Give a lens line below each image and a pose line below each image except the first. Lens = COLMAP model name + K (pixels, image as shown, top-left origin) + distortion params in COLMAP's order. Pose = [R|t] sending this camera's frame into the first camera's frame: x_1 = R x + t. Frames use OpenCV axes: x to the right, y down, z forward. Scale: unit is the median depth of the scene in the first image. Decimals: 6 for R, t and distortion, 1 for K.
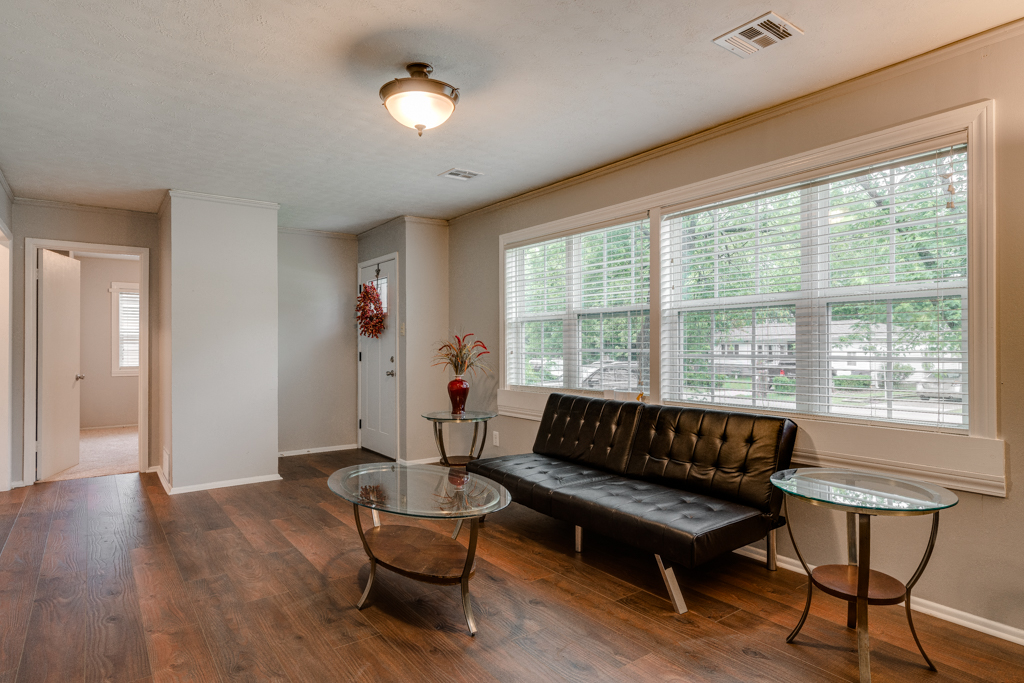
lens RADIAL K [[571.6, 0, 514.3], [0, 571.6, 342.6], [0, 0, 1]] dist [0.003222, -0.000042]
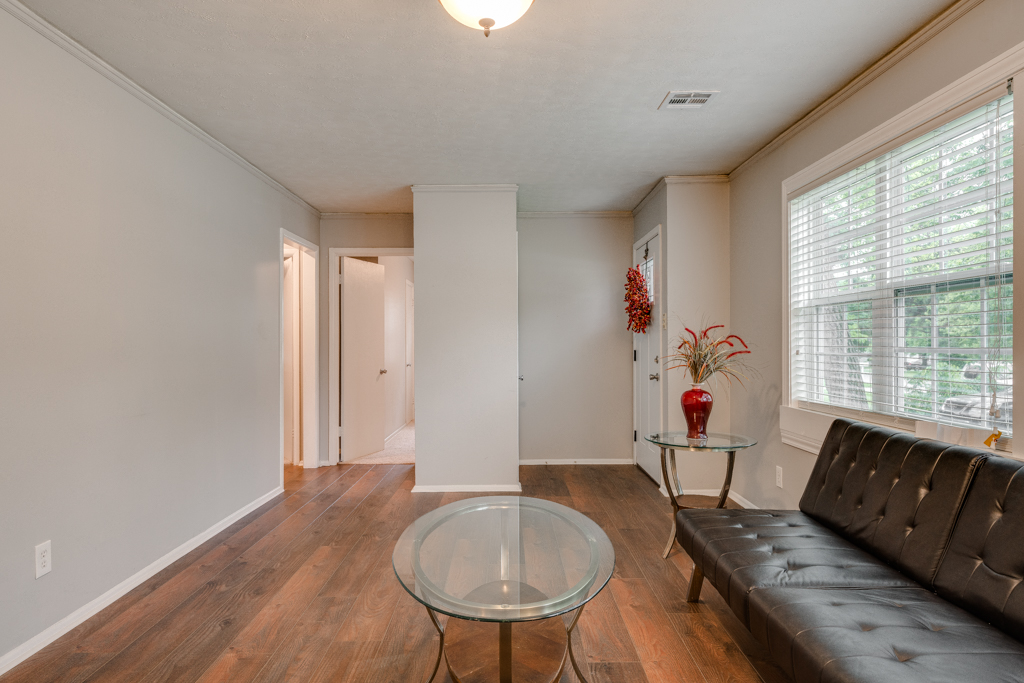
lens RADIAL K [[614.3, 0, 507.6], [0, 614.3, 341.9], [0, 0, 1]] dist [0.002069, -0.000856]
pose [[0.805067, -0.001085, -0.593183, 0.162492], [0.003568, 0.999989, 0.003012, 0.001628], [0.593173, -0.004542, 0.805062, 0.233808]]
